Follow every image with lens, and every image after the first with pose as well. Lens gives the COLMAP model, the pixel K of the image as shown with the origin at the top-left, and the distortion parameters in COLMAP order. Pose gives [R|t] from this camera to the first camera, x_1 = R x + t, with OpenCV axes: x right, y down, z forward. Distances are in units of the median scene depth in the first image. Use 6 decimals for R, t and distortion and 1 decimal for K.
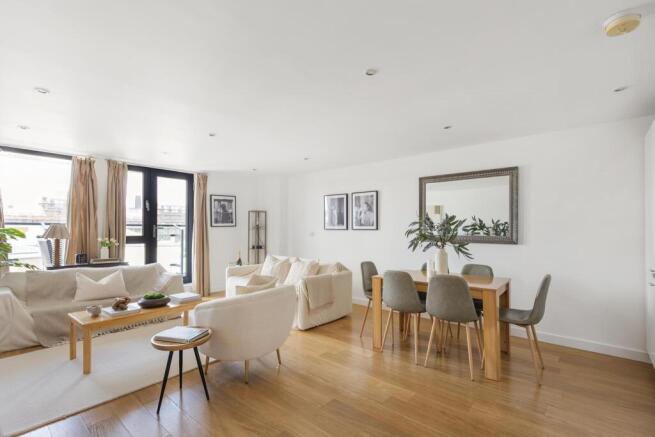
lens RADIAL K [[303.7, 0, 329.3], [0, 303.7, 229.0], [0, 0, 1]] dist [0.001912, 0.000321]
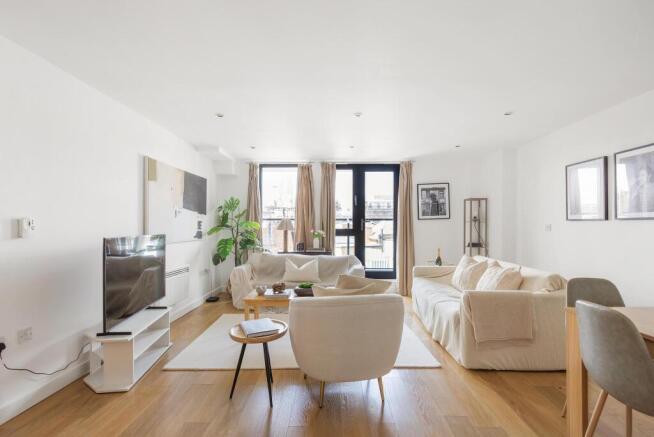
lens RADIAL K [[312.4, 0, 329.2], [0, 312.4, 228.5], [0, 0, 1]] dist [-0.000931, -0.000190]
pose [[0.638770, 0.002544, -0.769393, 0.185003], [0.005384, 0.999955, 0.007777, 0.012172], [0.769379, -0.009110, 0.638728, 0.242839]]
